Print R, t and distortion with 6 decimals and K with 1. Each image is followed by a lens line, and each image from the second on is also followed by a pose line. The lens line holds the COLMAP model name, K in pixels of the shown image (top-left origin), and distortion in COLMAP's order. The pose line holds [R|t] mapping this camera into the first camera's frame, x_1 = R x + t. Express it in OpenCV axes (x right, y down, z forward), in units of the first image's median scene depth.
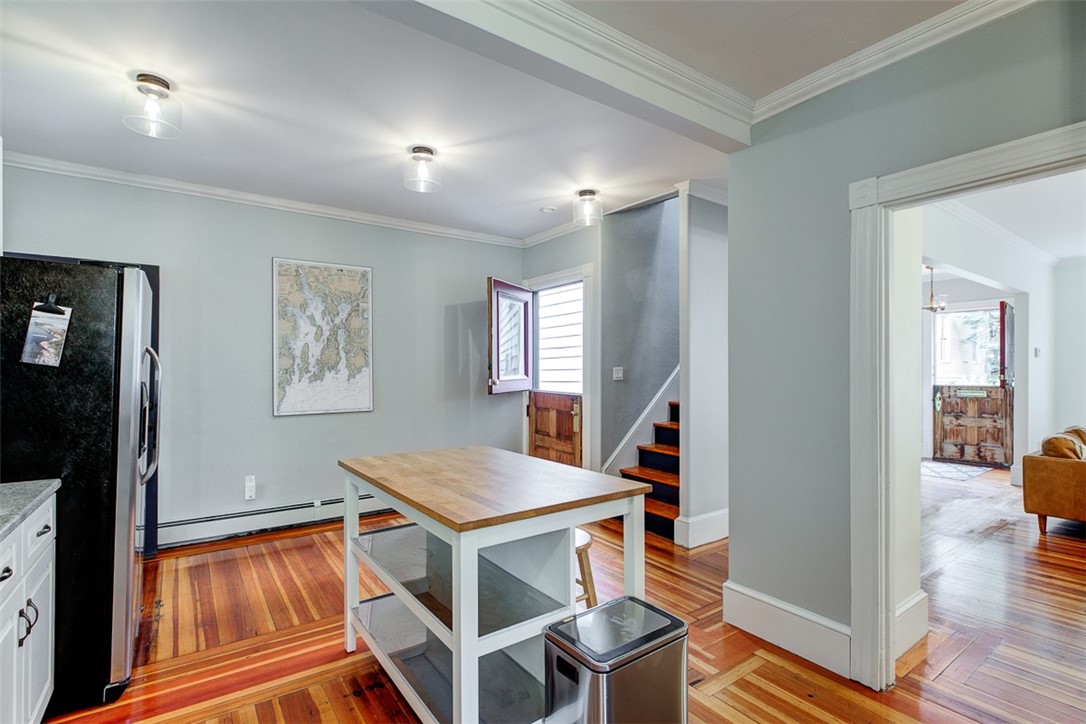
lens RADIAL K [[512.3, 0, 540.4], [0, 512.3, 370.2], [0, 0, 1]] dist [-0.002543, -0.000555]
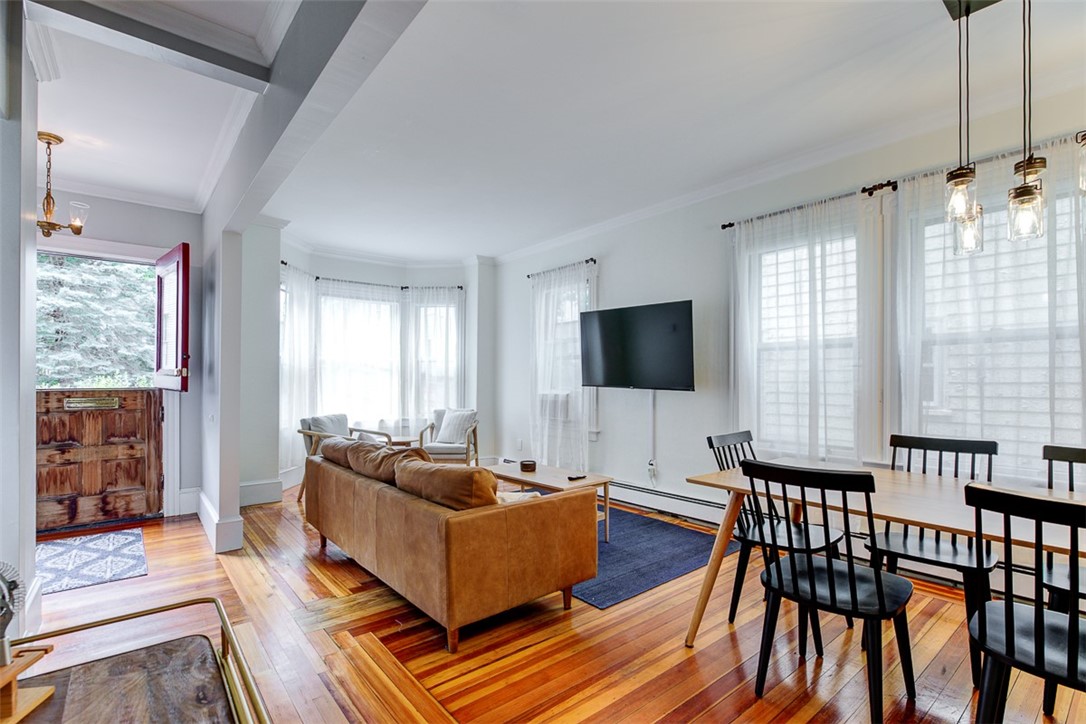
lens RADIAL K [[502.8, 0, 534.3], [0, 502.8, 378.0], [0, 0, 1]] dist [-0.003829, -0.000810]
pose [[-0.064761, 0.002097, 0.997899, 0.265237], [-0.001295, 0.999997, -0.002186, 0.018696], [-0.997900, -0.001433, -0.064758, 0.556976]]
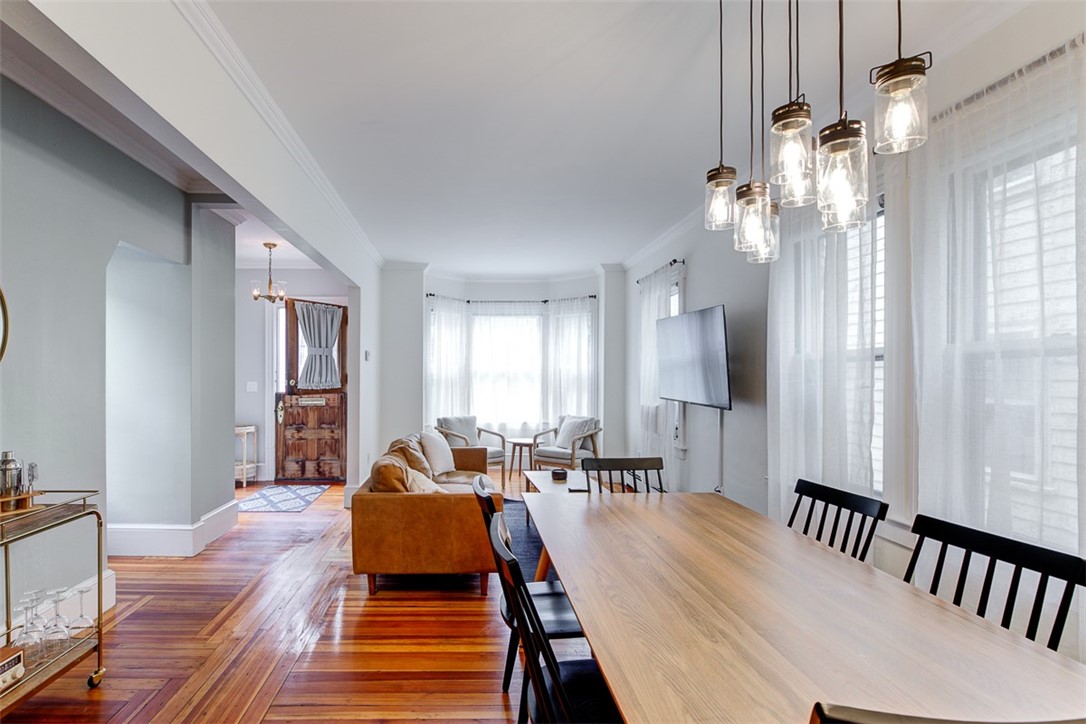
lens RADIAL K [[527.9, 0, 472.6], [0, 527.9, 376.1], [0, 0, 1]] dist [-0.004042, -0.000712]
pose [[0.566026, 0.002474, 0.824384, 0.254892], [-0.004416, 0.999990, 0.000030, 0.000435], [-0.824376, -0.003657, 0.566031, 0.262473]]
